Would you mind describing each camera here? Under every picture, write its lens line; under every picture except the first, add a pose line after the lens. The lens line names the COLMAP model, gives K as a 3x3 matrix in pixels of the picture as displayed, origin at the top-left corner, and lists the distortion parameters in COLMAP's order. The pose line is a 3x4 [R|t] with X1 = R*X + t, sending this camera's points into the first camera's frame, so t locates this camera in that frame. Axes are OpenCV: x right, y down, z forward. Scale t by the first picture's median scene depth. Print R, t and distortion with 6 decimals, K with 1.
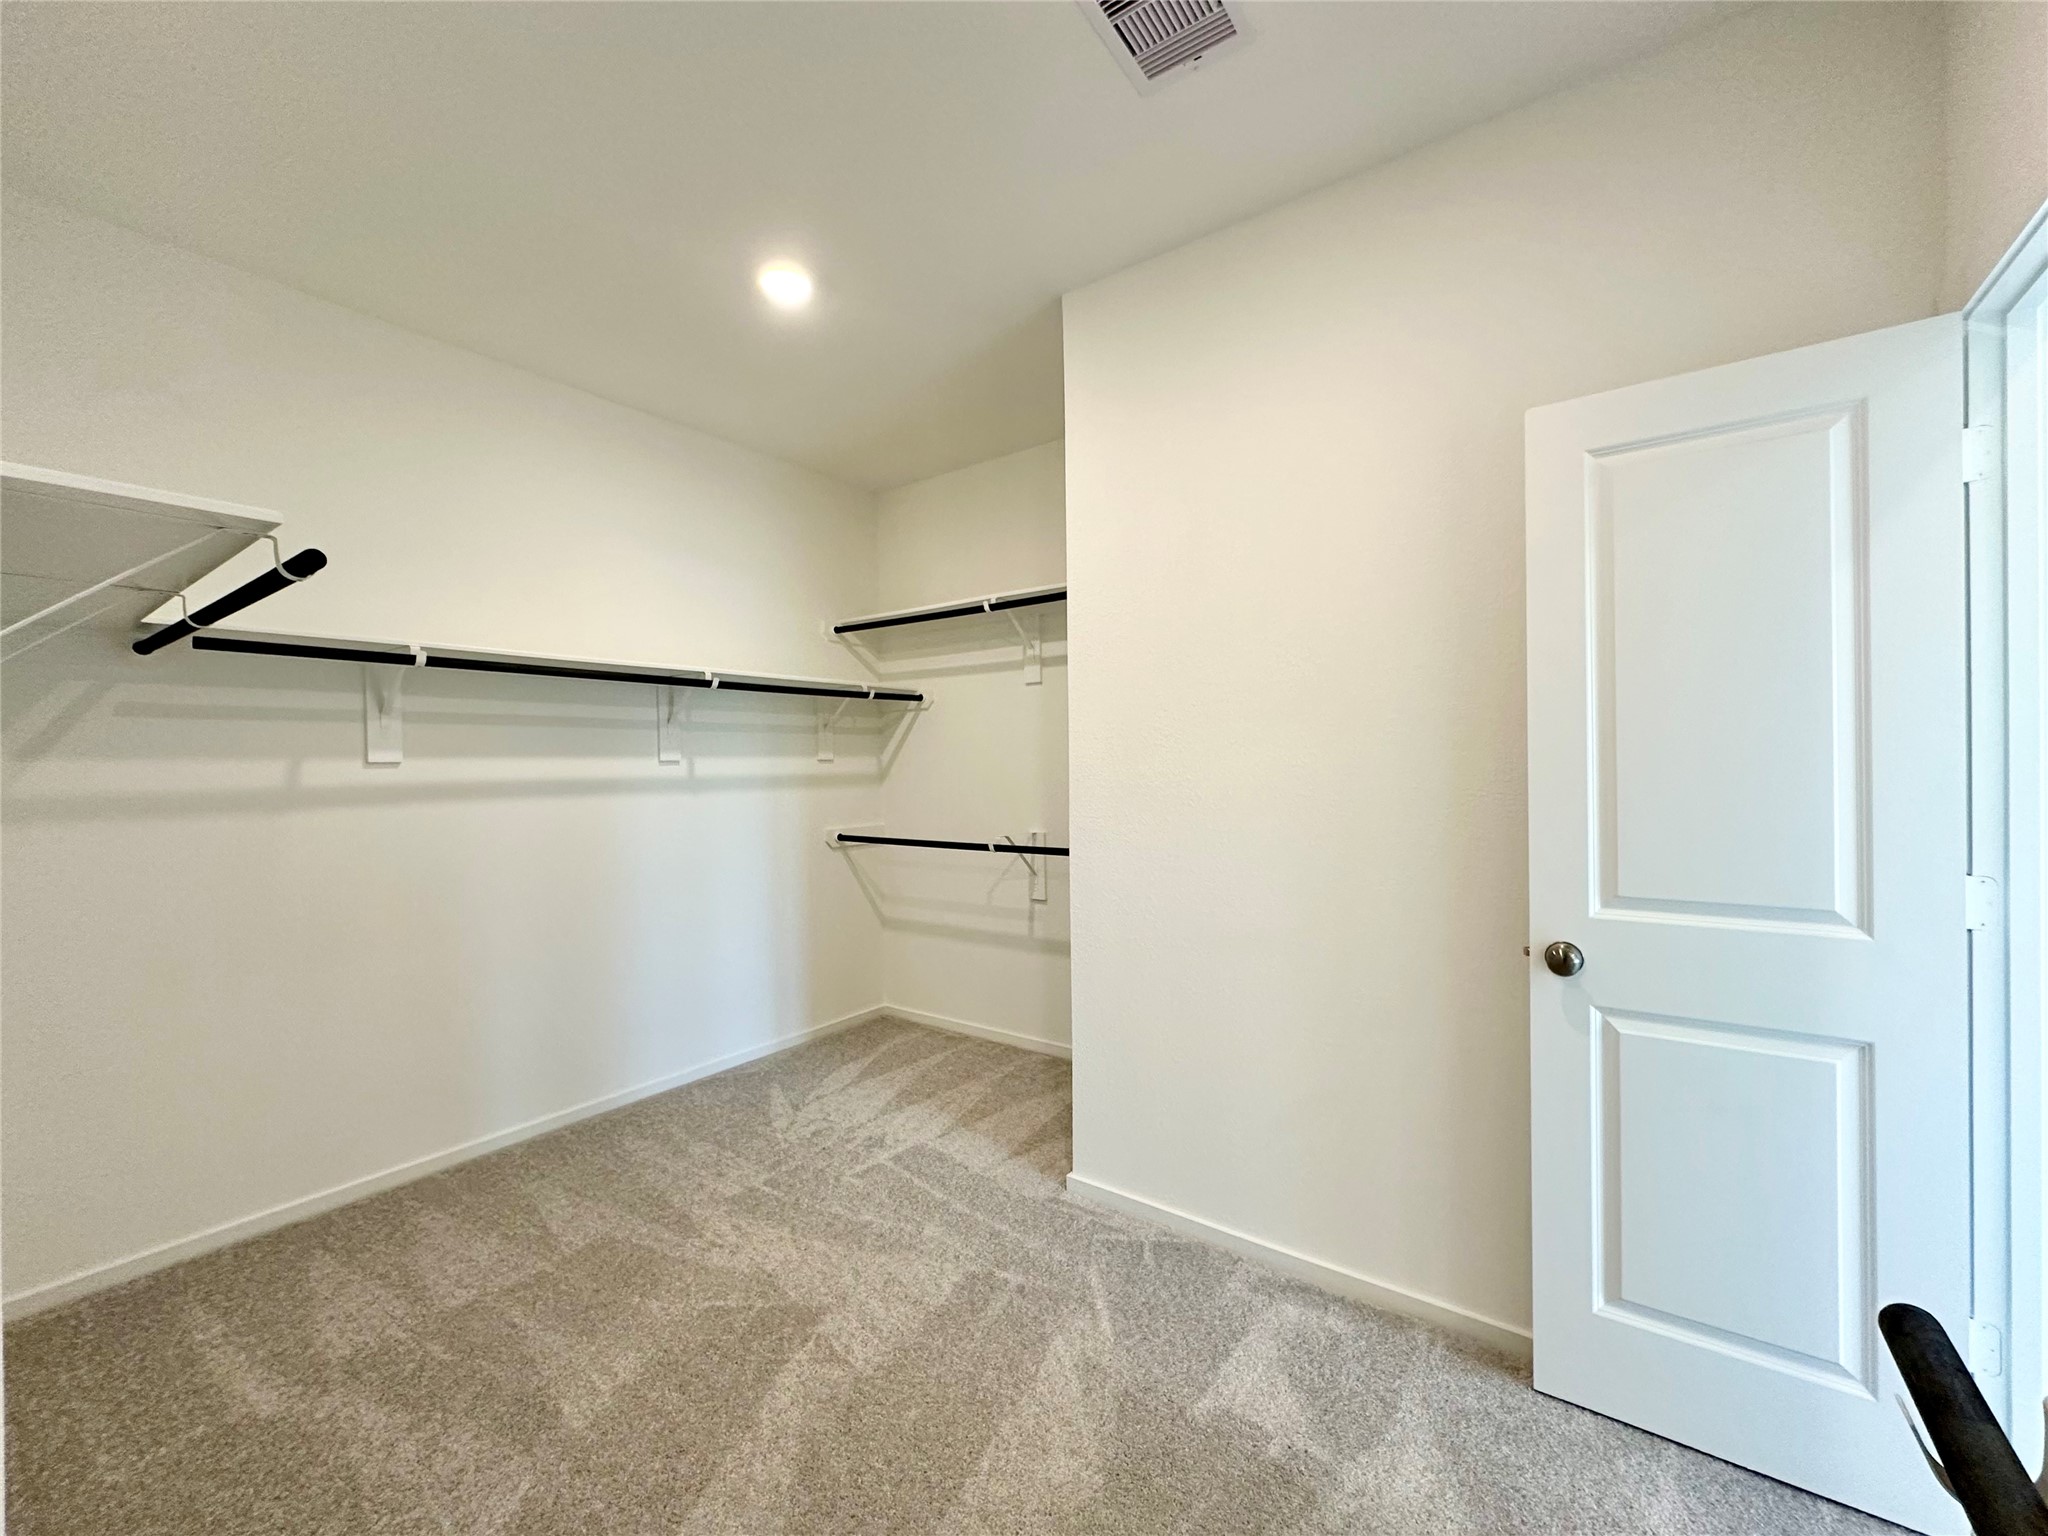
lens RADIAL K [[813.7, 0, 1026.3], [0, 813.7, 767.1], [0, 0, 1]] dist [-0.002455, 0.000000]
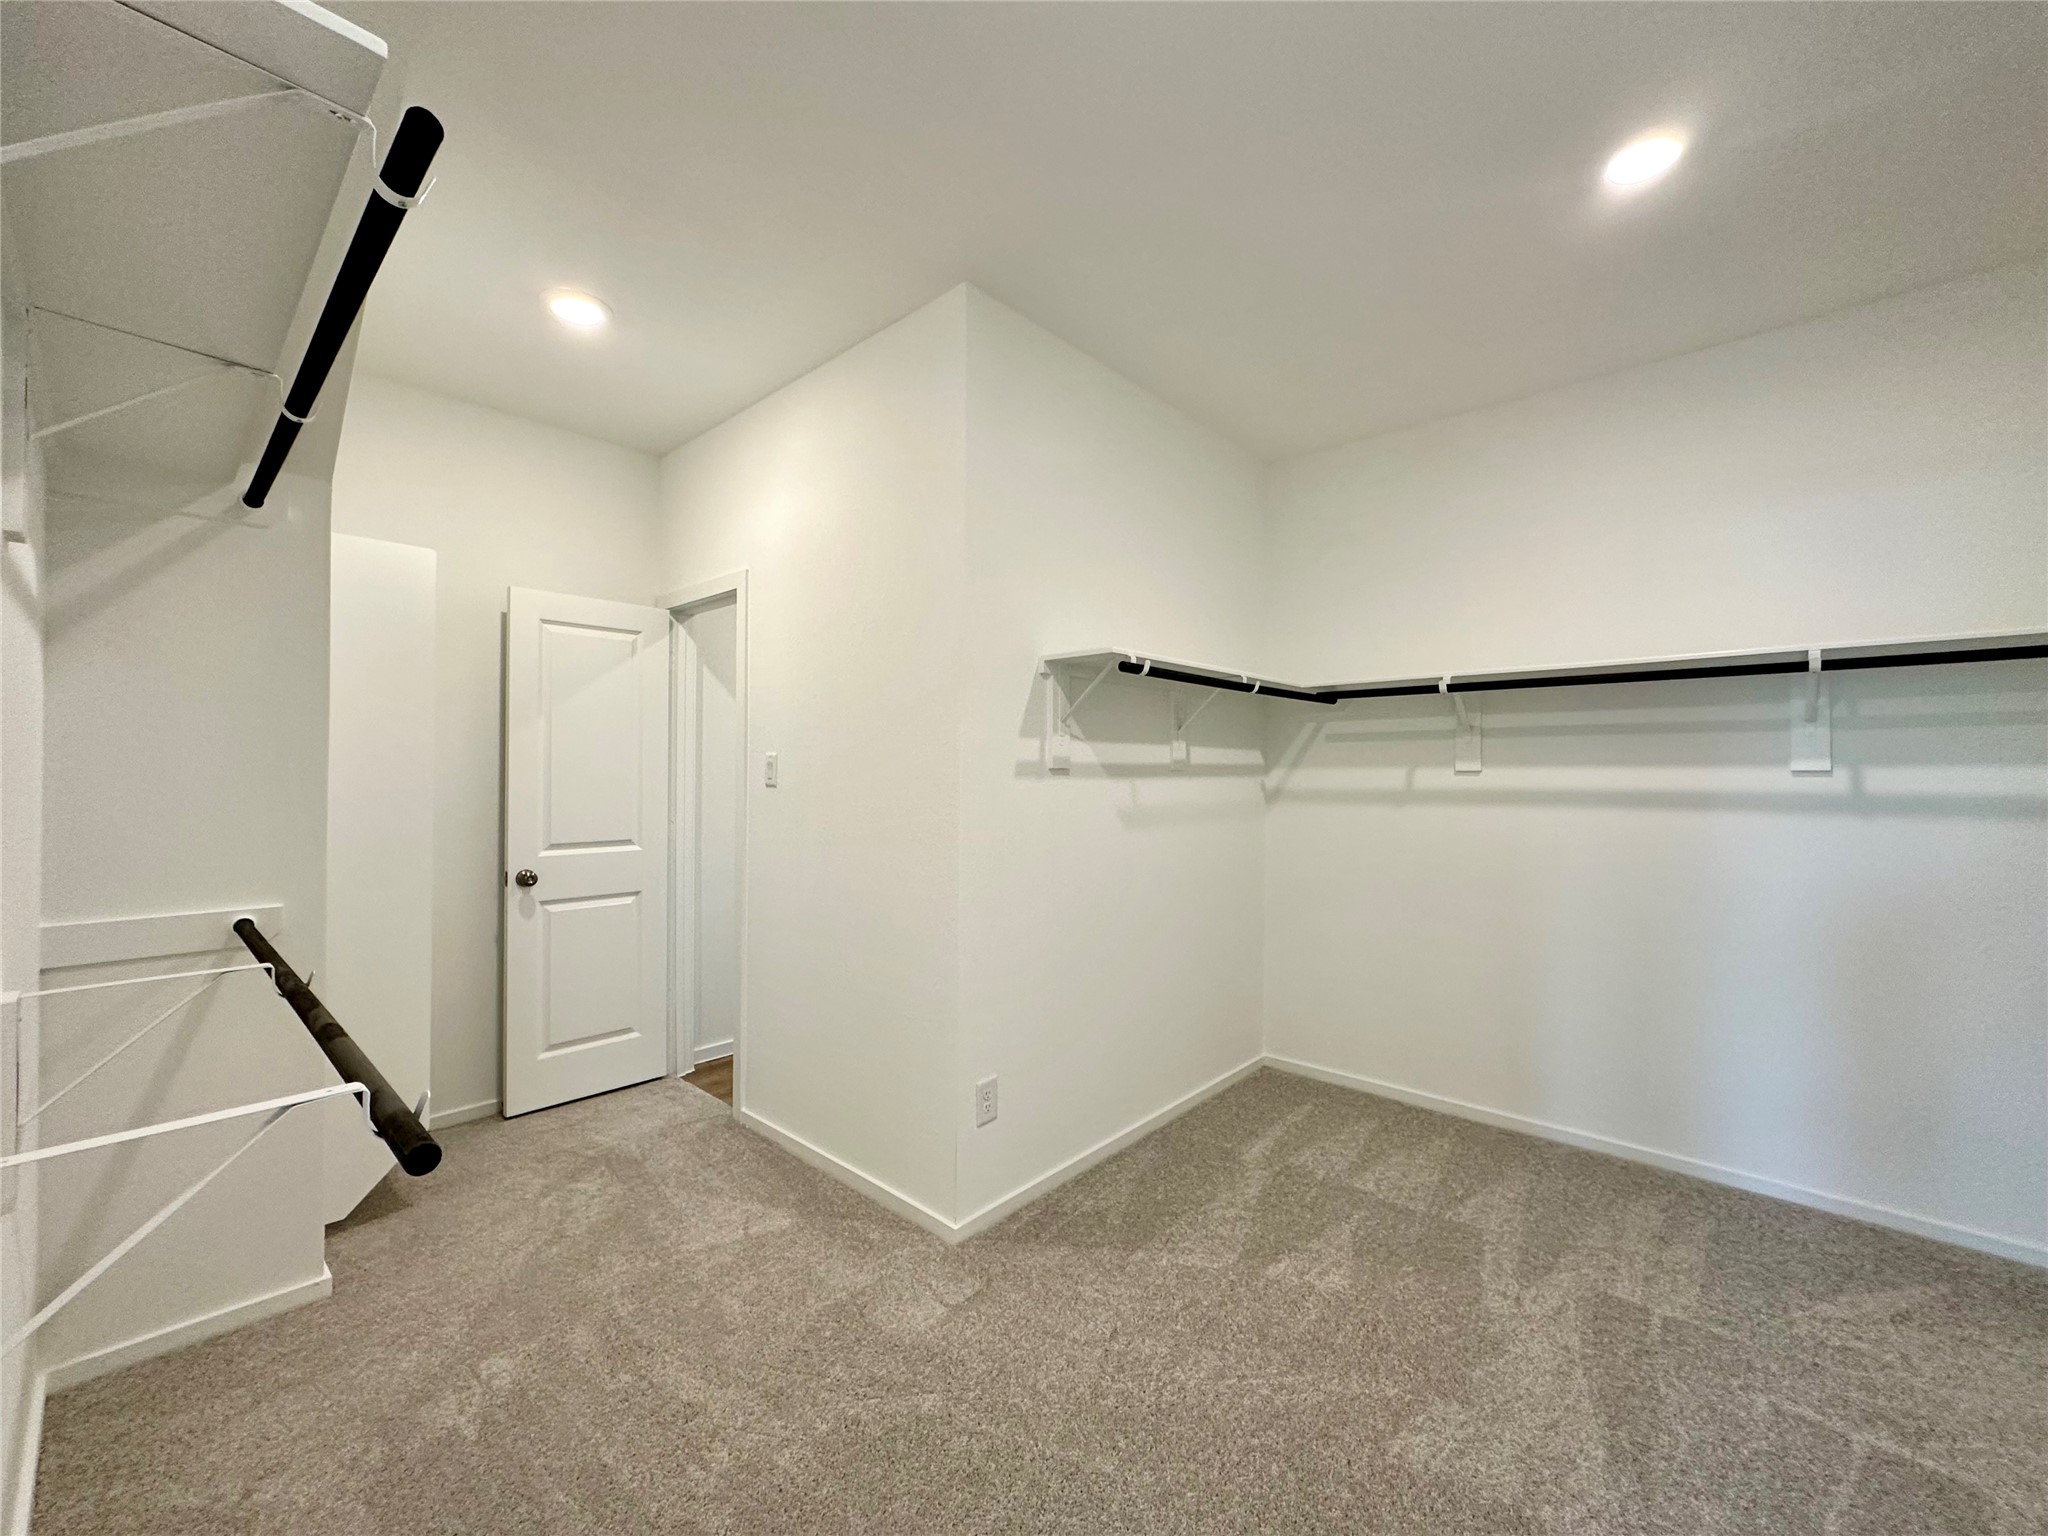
lens RADIAL K [[813.7, 0, 1027.1], [0, 813.7, 764.0], [0, 0, 1]] dist [-0.002455, 0.000000]
pose [[-0.111005, -0.003292, -0.993814, 0.542551], [-0.010332, 0.999944, -0.002159, -0.007052], [0.993766, 0.010029, -0.111033, 0.503547]]
